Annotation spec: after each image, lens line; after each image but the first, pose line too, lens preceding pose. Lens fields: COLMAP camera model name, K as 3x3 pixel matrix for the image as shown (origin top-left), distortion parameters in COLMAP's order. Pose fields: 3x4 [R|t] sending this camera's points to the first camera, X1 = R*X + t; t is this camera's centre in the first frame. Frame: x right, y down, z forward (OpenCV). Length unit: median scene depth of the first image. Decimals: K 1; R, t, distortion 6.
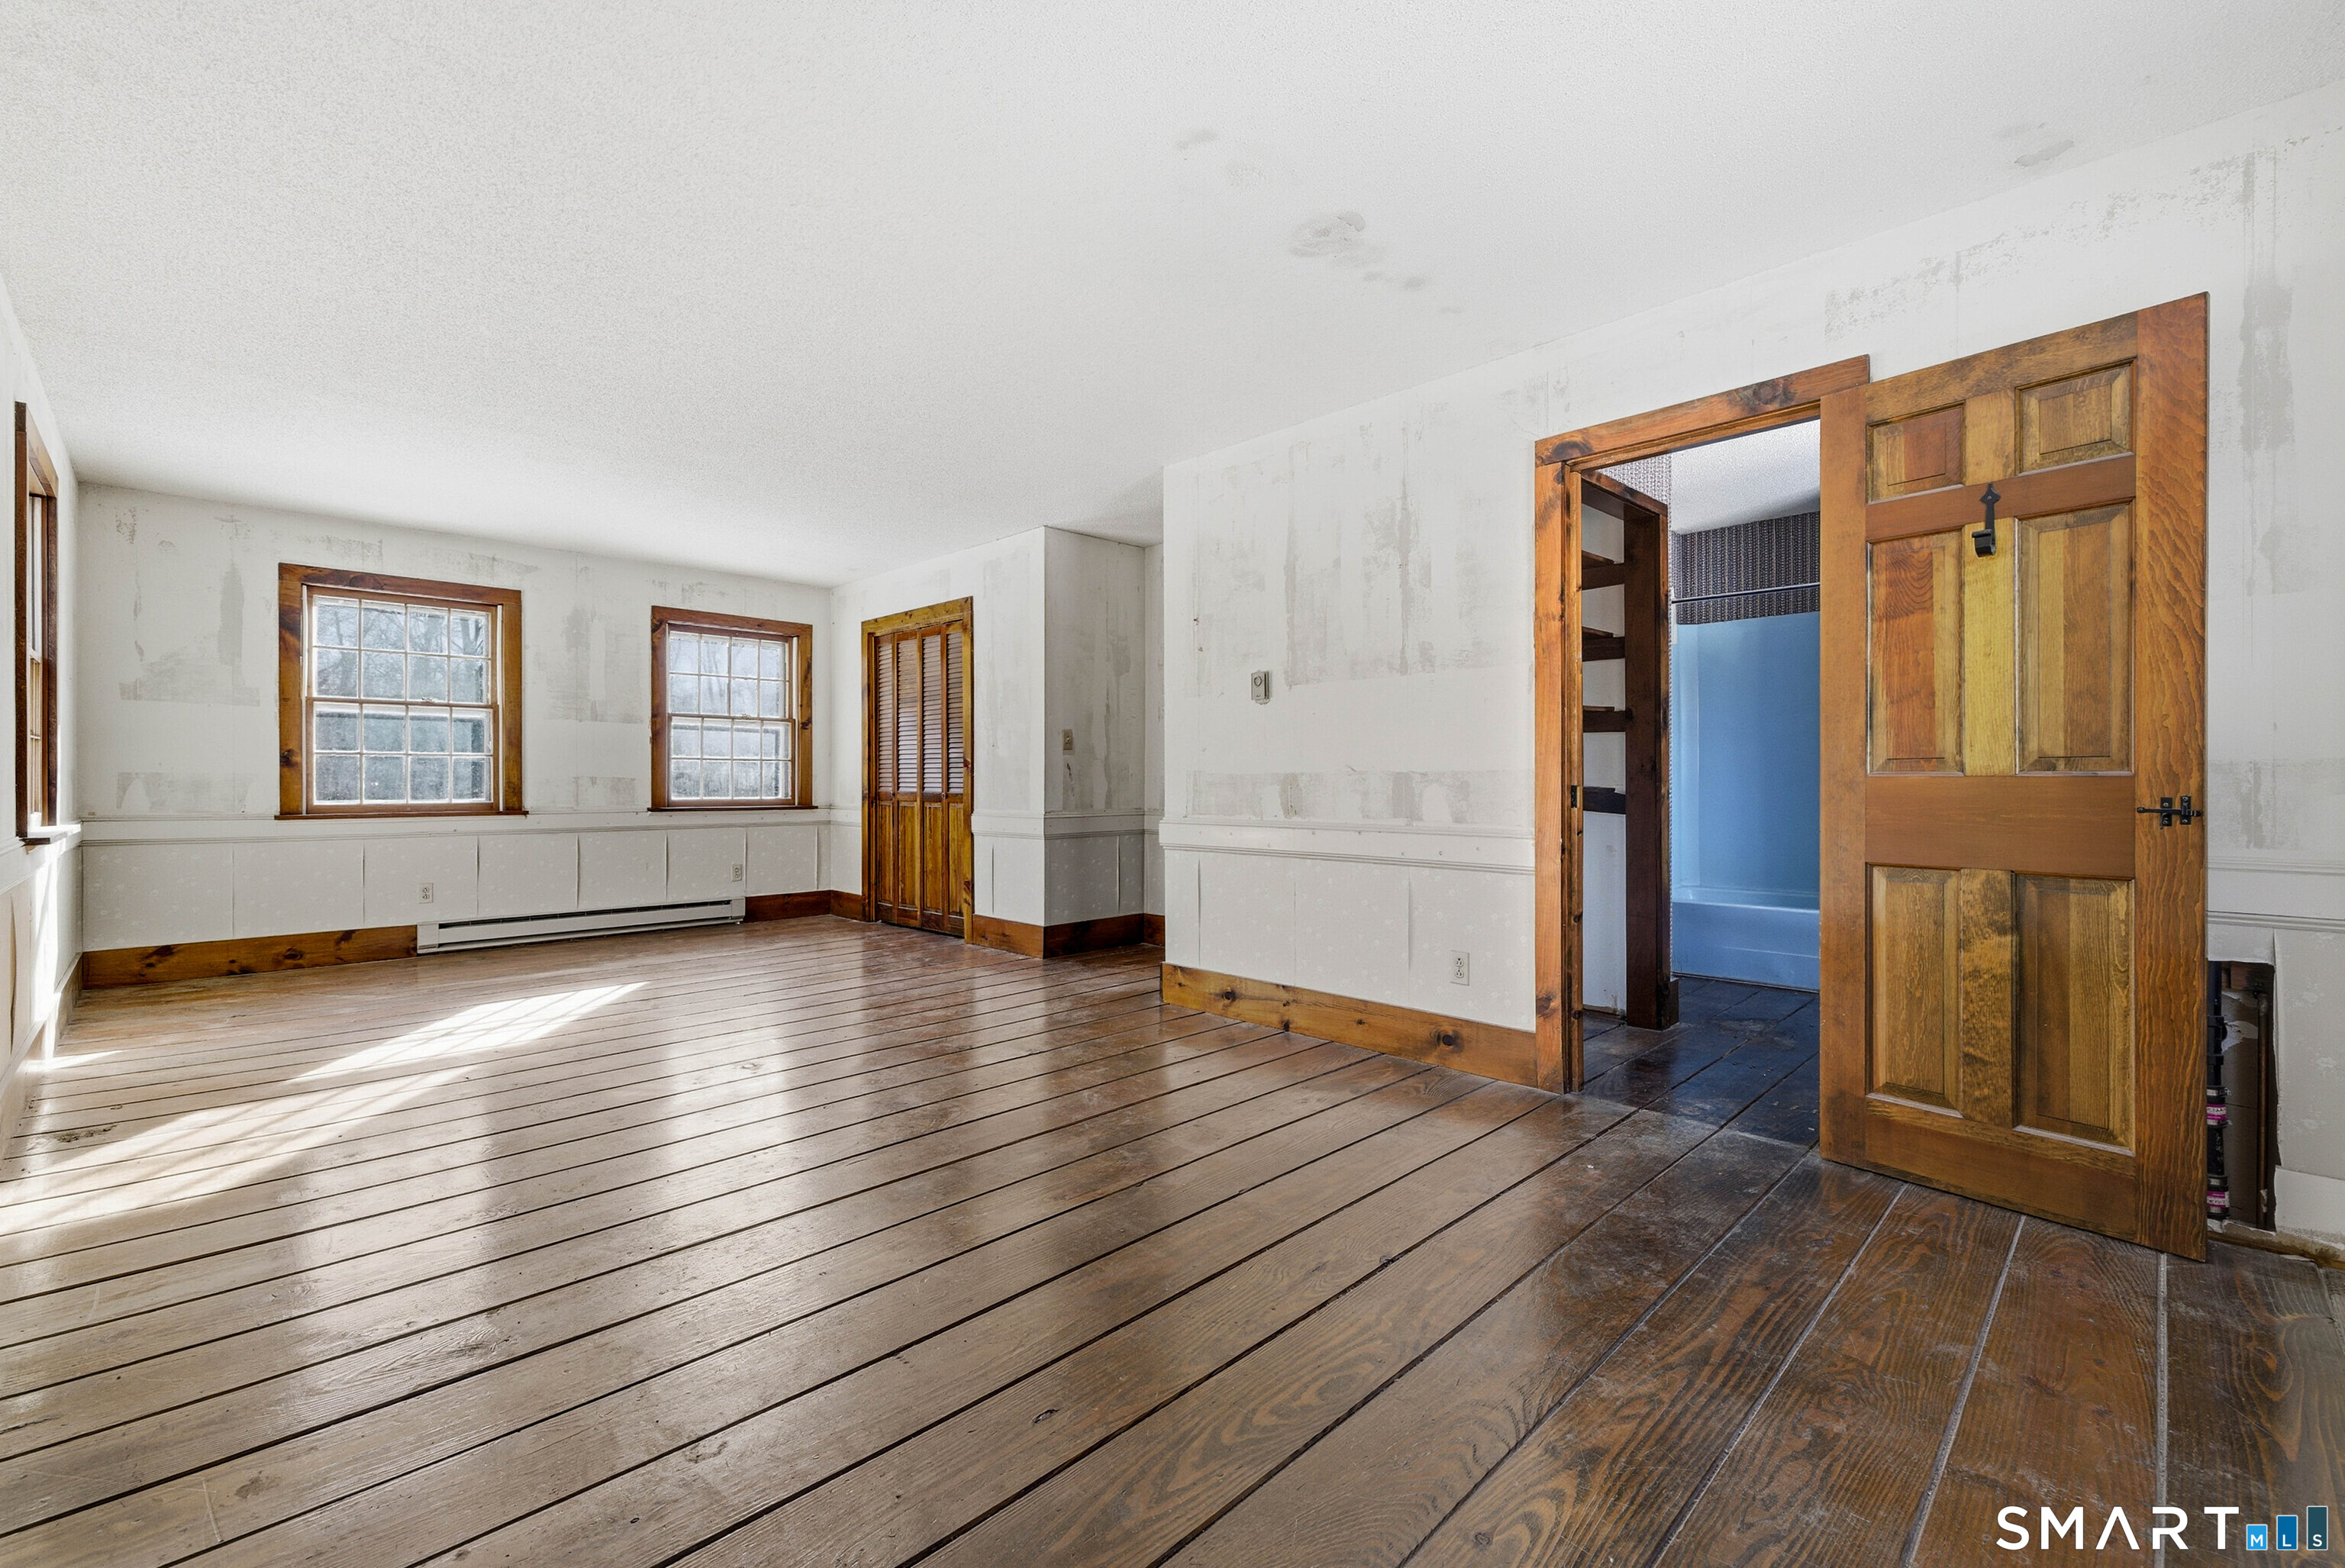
lens RADIAL K [[991.6, 0, 1180.1], [0, 991.6, 782.5], [0, 0, 1]] dist [0.008520, -0.002763]
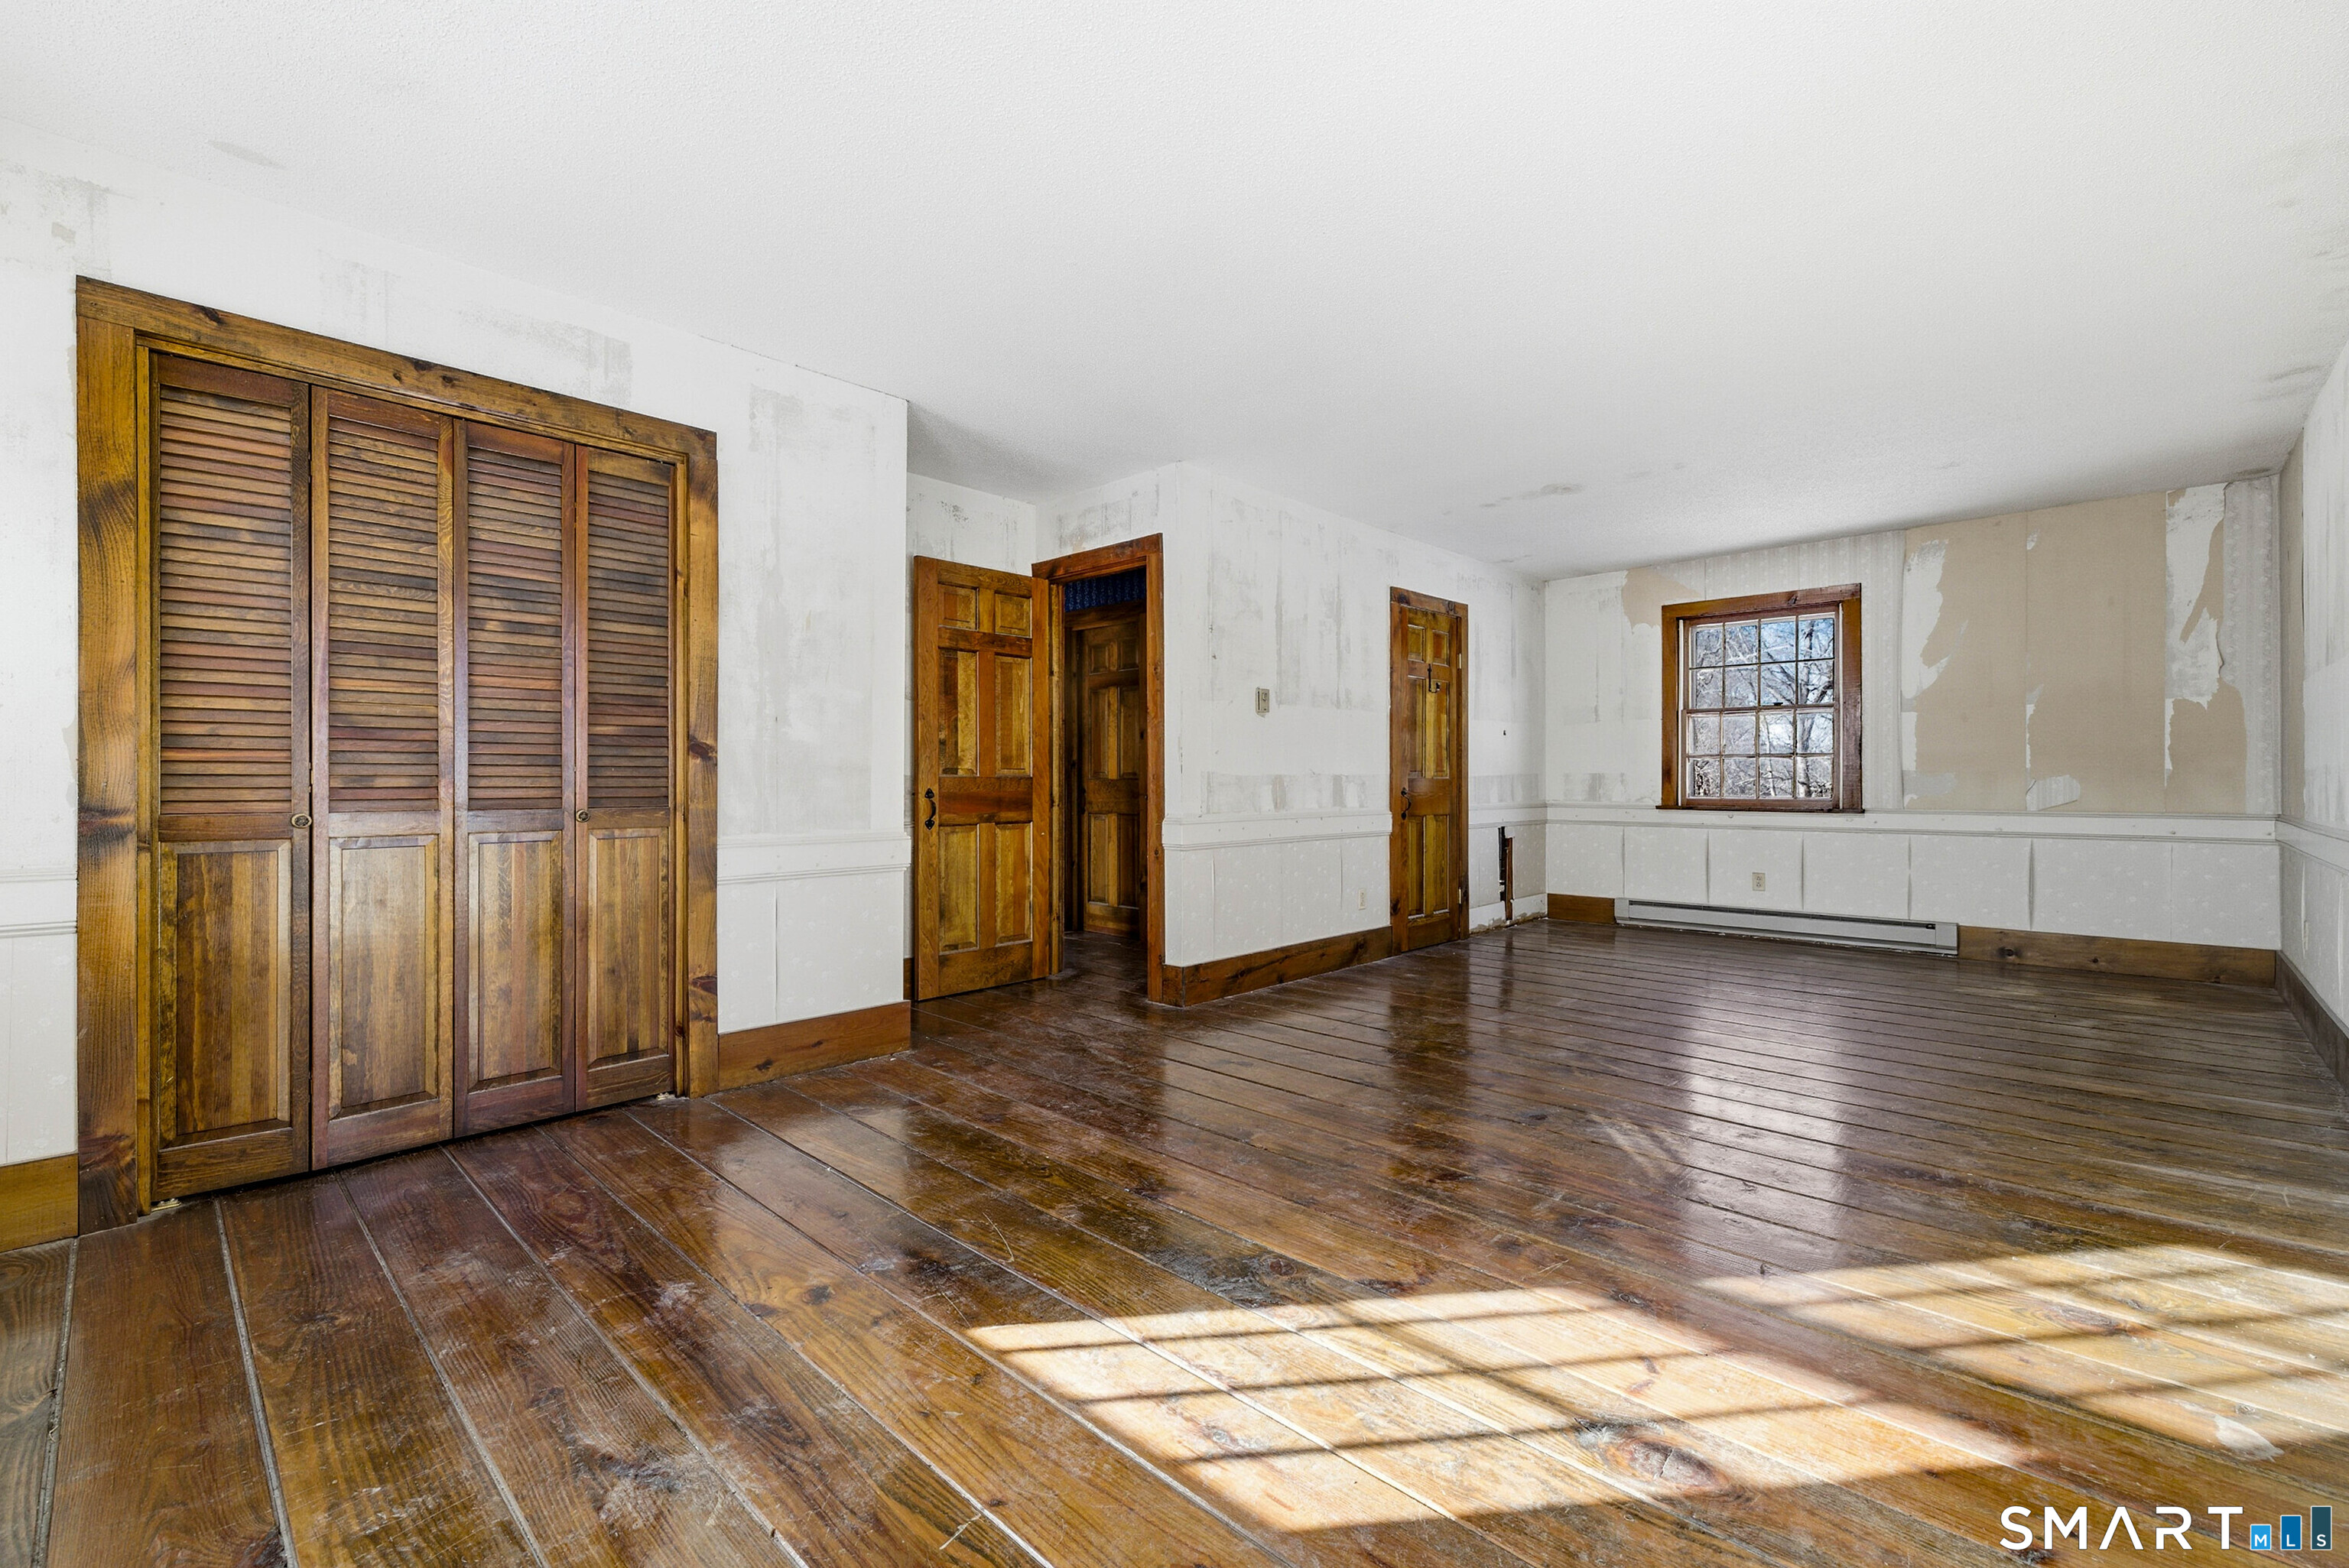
lens RADIAL K [[993.2, 0, 1174.1], [0, 993.2, 781.4], [0, 0, 1]] dist [0.008520, -0.002763]
pose [[-0.023045, -0.002237, 0.999732, -1.766990], [0.002102, 0.999995, 0.002286, -0.006578], [-0.999732, 0.002155, -0.023041, 1.822516]]
